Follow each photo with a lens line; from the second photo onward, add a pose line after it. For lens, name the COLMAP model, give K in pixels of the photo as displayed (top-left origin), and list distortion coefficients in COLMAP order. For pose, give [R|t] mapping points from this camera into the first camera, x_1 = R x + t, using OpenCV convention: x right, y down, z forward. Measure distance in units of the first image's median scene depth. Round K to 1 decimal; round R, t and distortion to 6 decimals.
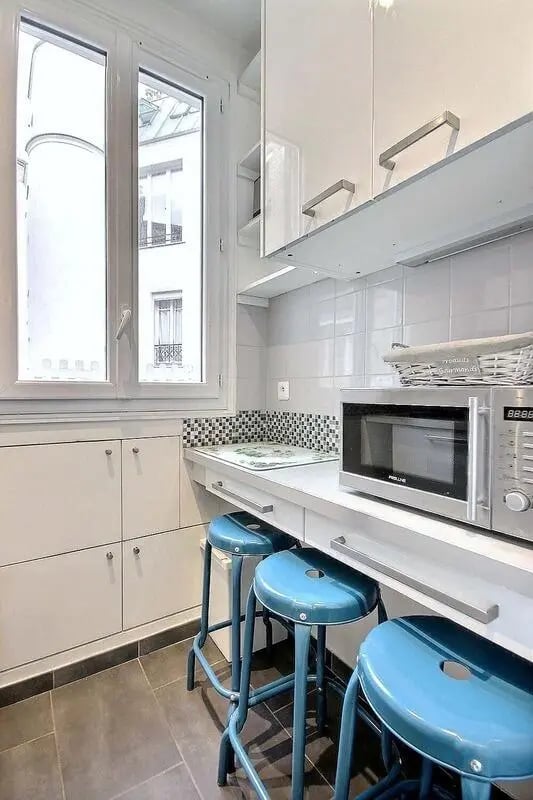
lens RADIAL K [[374.5, 0, 264.5], [0, 374.5, 397.8], [0, 0, 1]] dist [0.001094, -0.005951]
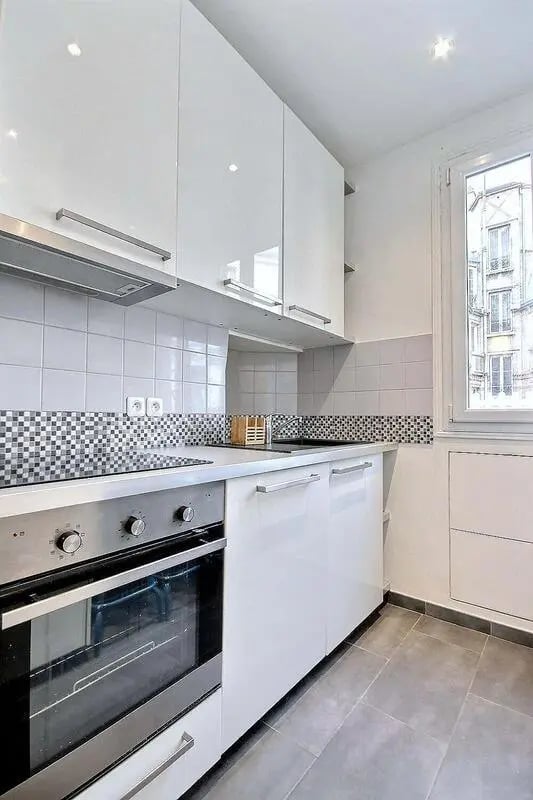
lens RADIAL K [[374.5, 0, 266.0], [0, 374.5, 406.5], [0, 0, 1]] dist [0.001094, -0.005951]
pose [[0.305257, -0.029057, -0.951827, 0.444469], [-0.021280, 0.999077, -0.037323, 0.014435], [0.952032, 0.031648, 0.304357, -0.194505]]
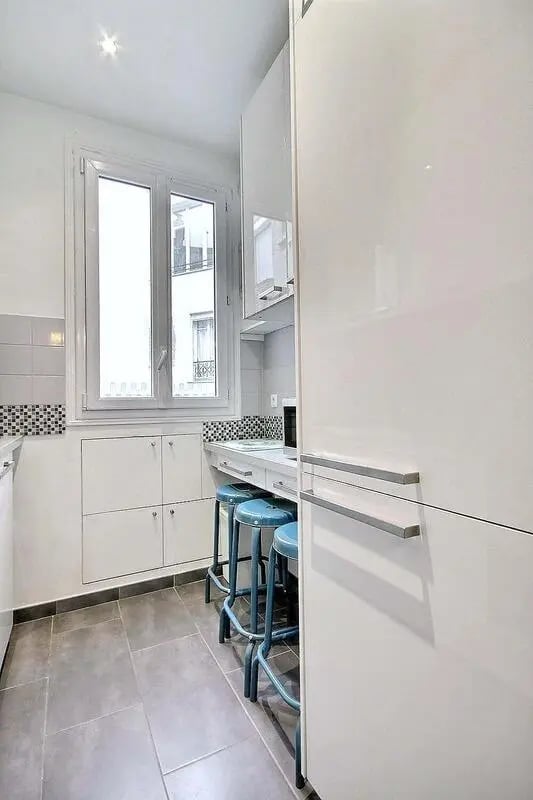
lens RADIAL K [[374.5, 0, 263.1], [0, 374.5, 396.6], [0, 0, 1]] dist [0.001094, -0.005951]
pose [[0.994184, -0.020274, -0.105766, 0.173213], [0.016404, 0.999168, -0.037330, 0.017564], [0.106435, 0.035378, 0.993690, -0.427688]]
